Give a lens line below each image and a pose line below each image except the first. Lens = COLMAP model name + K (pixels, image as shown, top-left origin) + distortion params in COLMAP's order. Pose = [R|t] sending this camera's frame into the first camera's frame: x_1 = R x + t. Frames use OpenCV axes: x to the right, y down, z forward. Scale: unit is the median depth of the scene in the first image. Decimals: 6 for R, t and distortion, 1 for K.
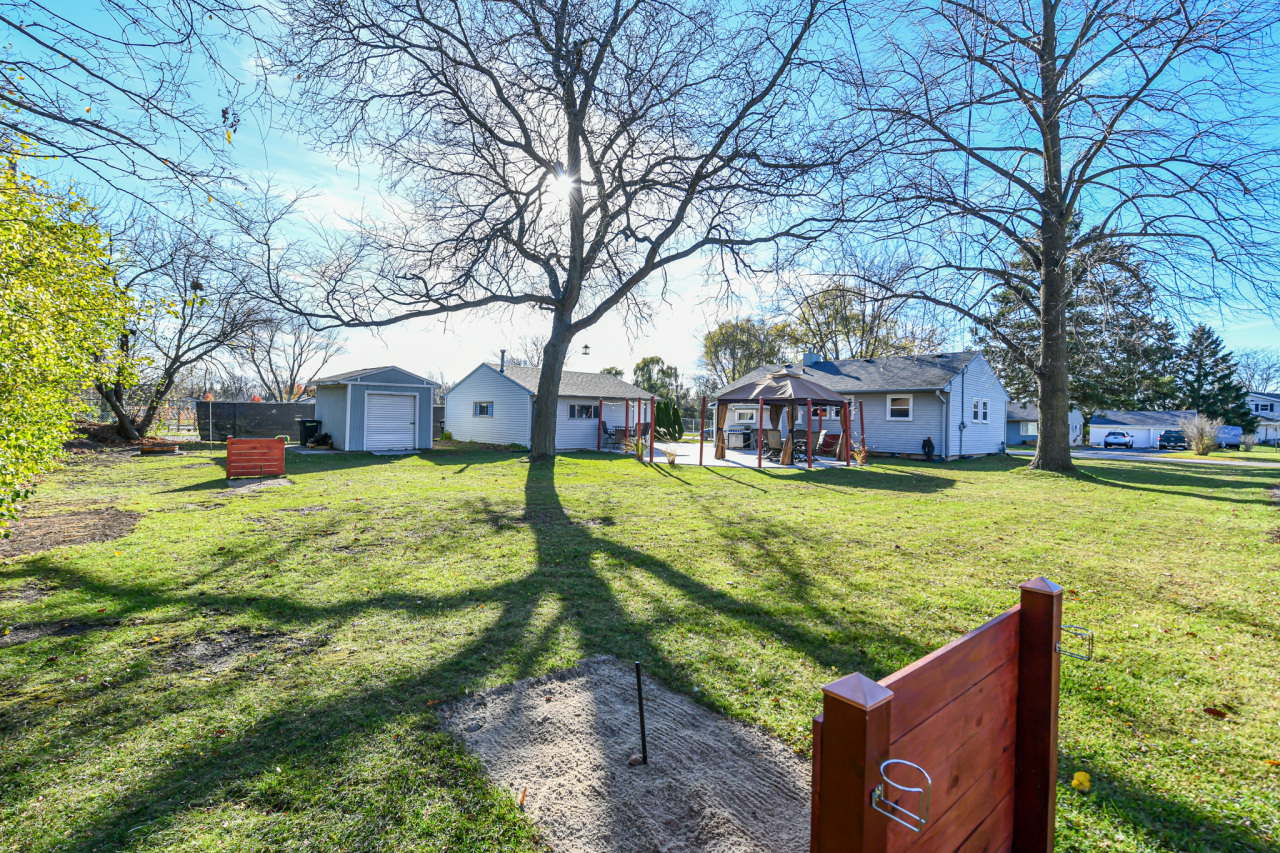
lens RADIAL K [[579.6, 0, 647.2], [0, 579.6, 428.6], [0, 0, 1]] dist [-0.000437, -0.000015]
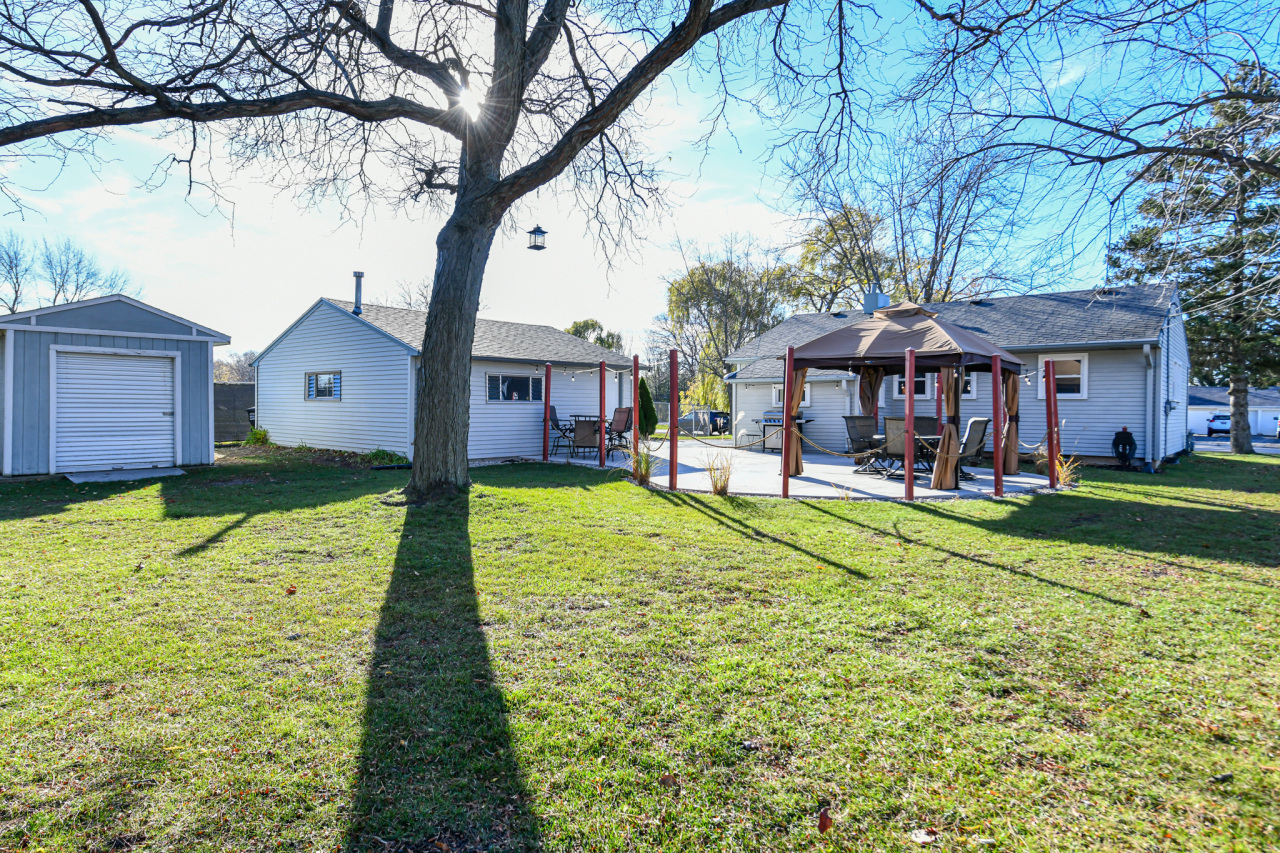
lens RADIAL K [[719.8, 0, 631.6], [0, 719.8, 421.2], [0, 0, 1]] dist [-0.005979, 0.000627]
pose [[0.996206, -0.012888, 0.086069, -0.064127], [0.012407, 0.999904, 0.006123, -0.001661], [-0.086139, -0.005032, 0.996270, 0.350857]]
